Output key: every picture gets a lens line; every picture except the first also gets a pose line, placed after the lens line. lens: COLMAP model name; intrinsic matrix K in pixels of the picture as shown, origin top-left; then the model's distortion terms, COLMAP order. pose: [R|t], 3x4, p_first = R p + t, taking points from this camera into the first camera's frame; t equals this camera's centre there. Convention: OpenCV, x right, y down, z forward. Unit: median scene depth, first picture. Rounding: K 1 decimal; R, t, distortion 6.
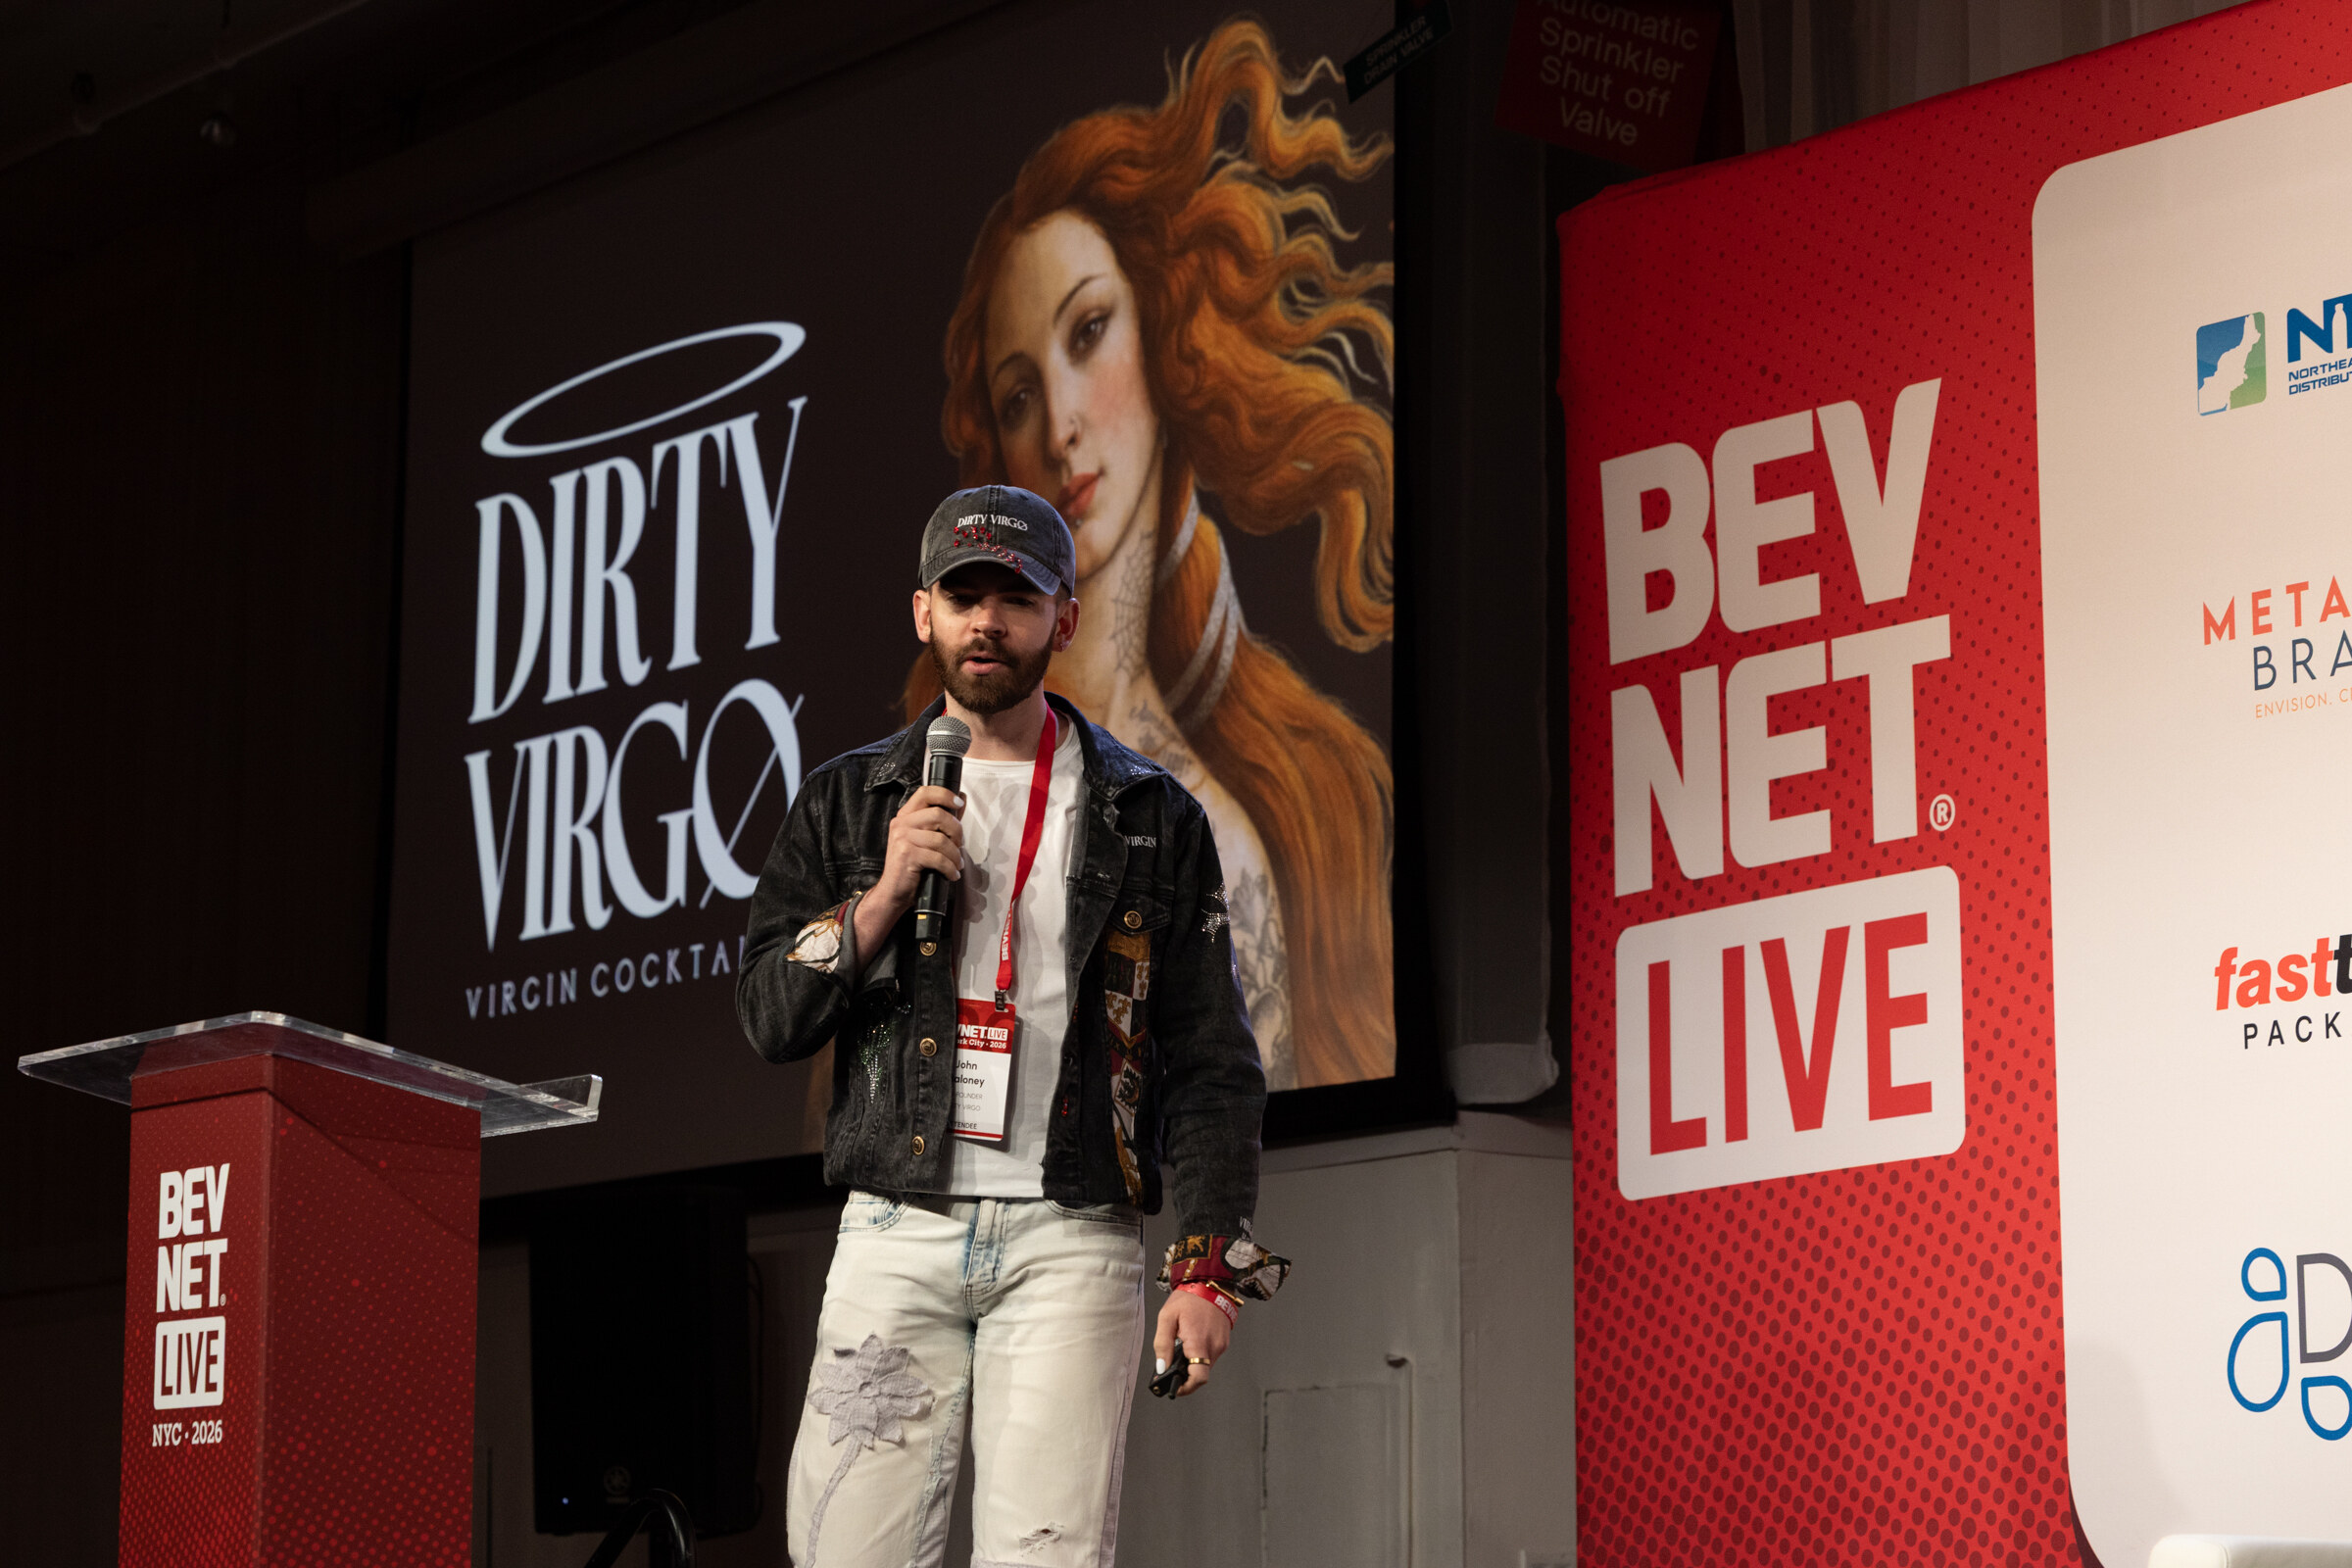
lens RADIAL K [[5940.6, 0, 1176.0], [0, 5940.6, 784.0], [0, 0, 1]] dist [-0.042396, -0.287273]
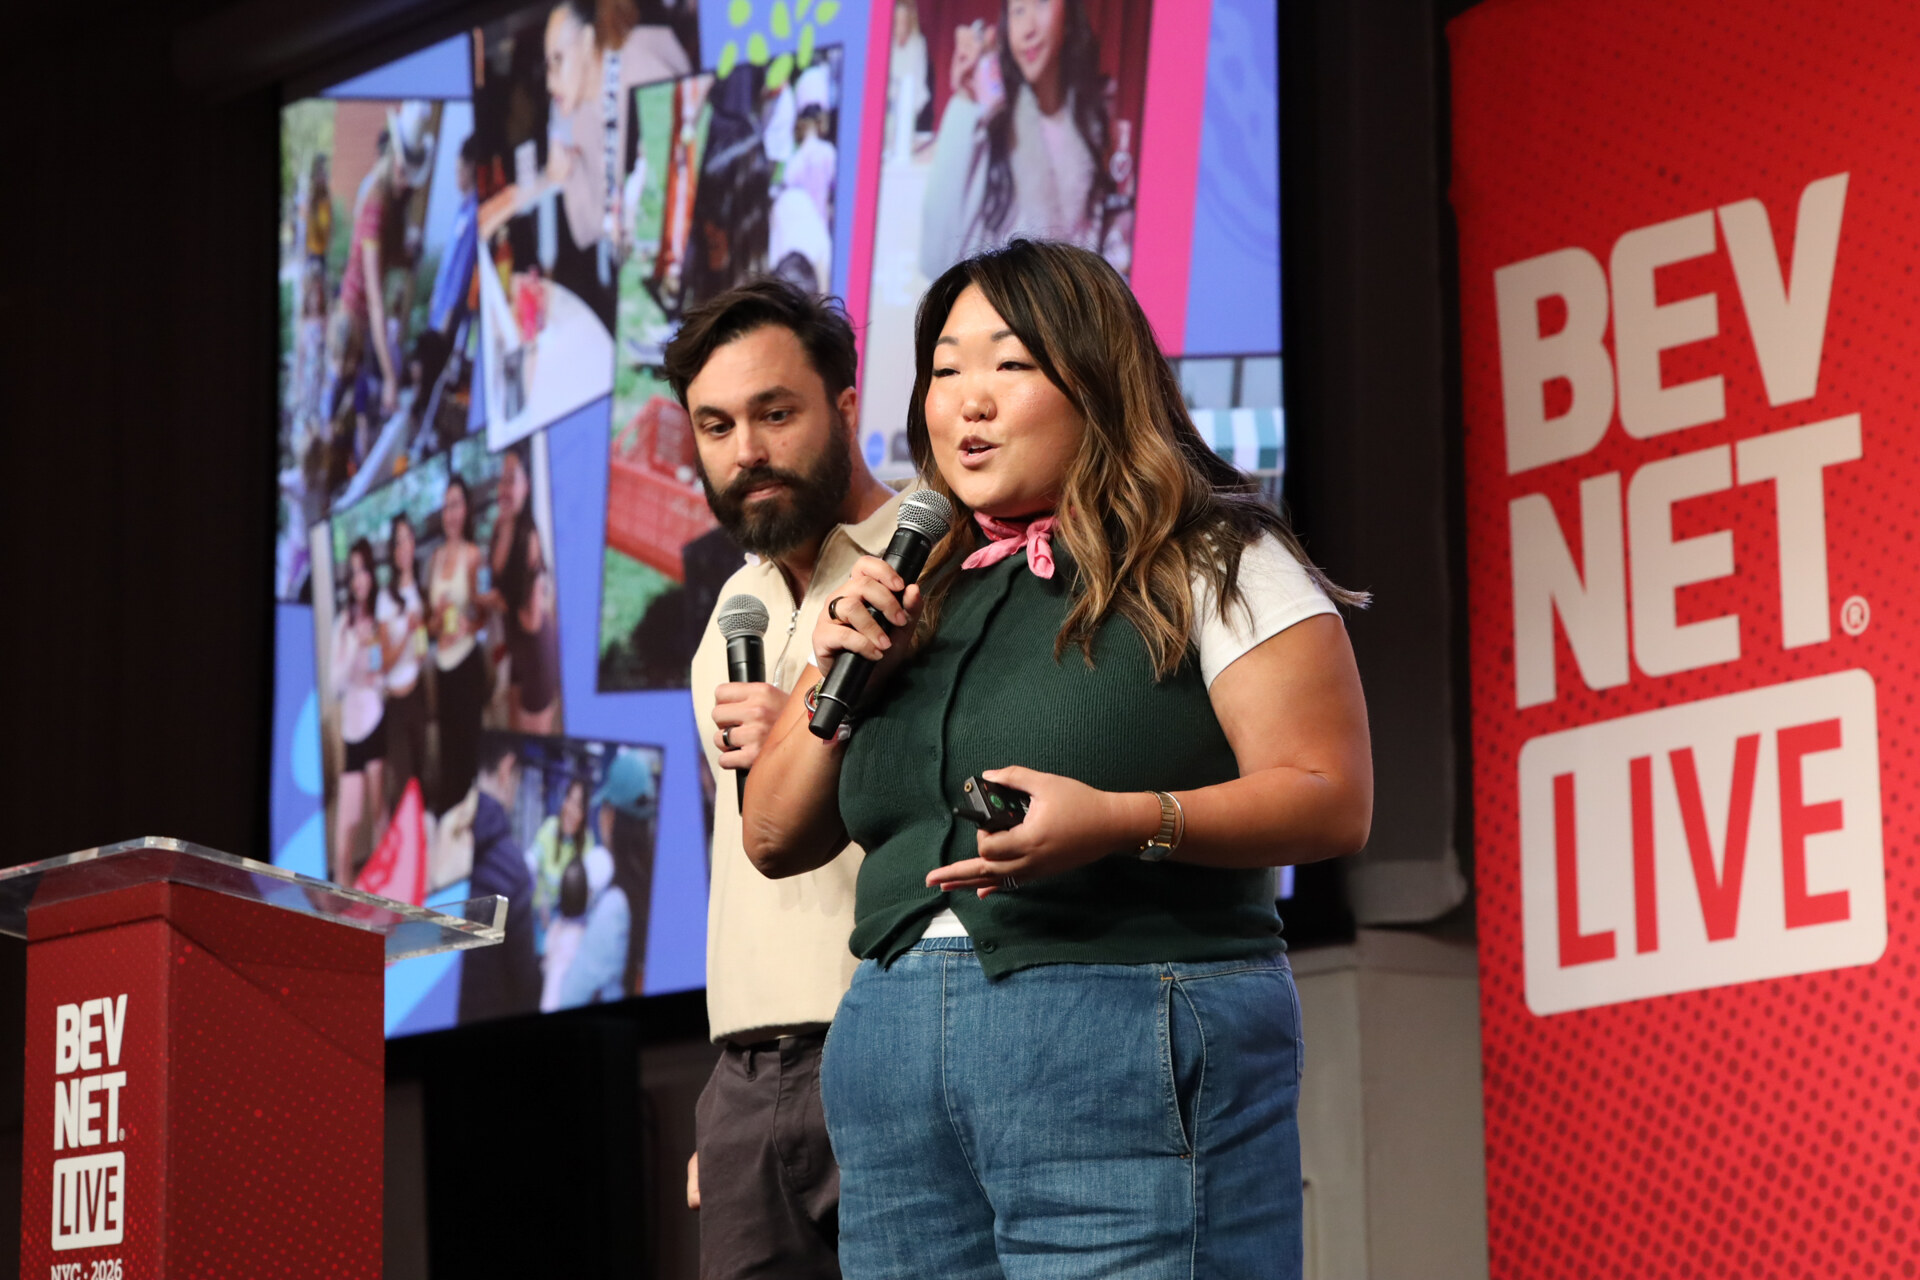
lens RADIAL K [[5816.9, 0, 960.0], [0, 5816.9, 640.0], [0, 0, 1]] dist [0.177932, 2.514097]
pose [[0.999775, -0.017134, -0.012534, -0.006932], [0.017155, 0.999852, 0.001599, 0.004675], [0.012504, -0.001814, 0.999920, 0.028564]]
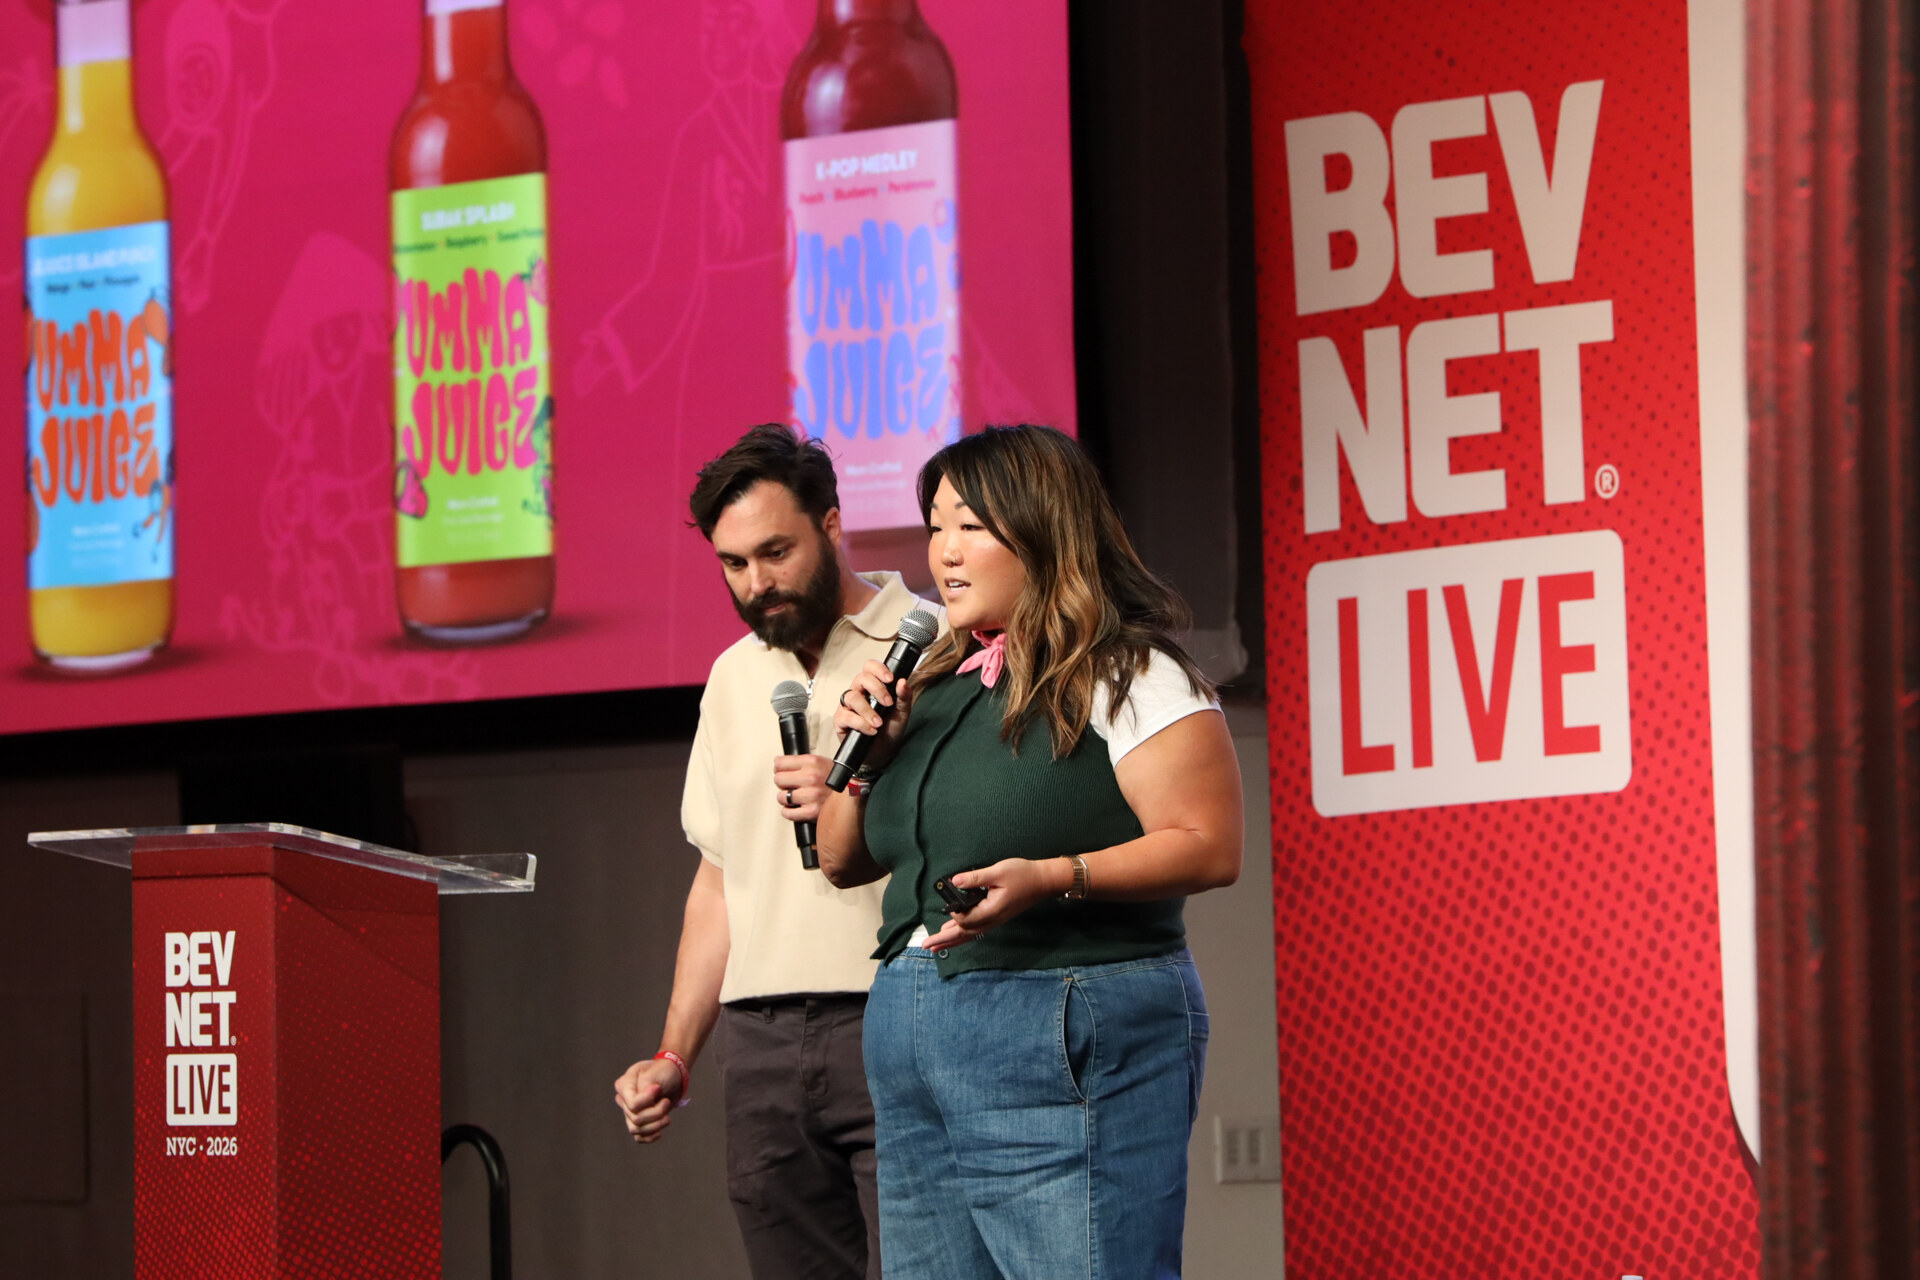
lens RADIAL K [[8604.8, 0, 960.0], [0, 8604.8, 640.0], [0, 0, 1]] dist [0.460536, 26.631251]
pose [[0.998590, -0.024636, 0.047017, -0.065869], [0.019773, 0.994667, 0.101225, -0.127912], [-0.049260, -0.100153, 0.993752, -0.580720]]
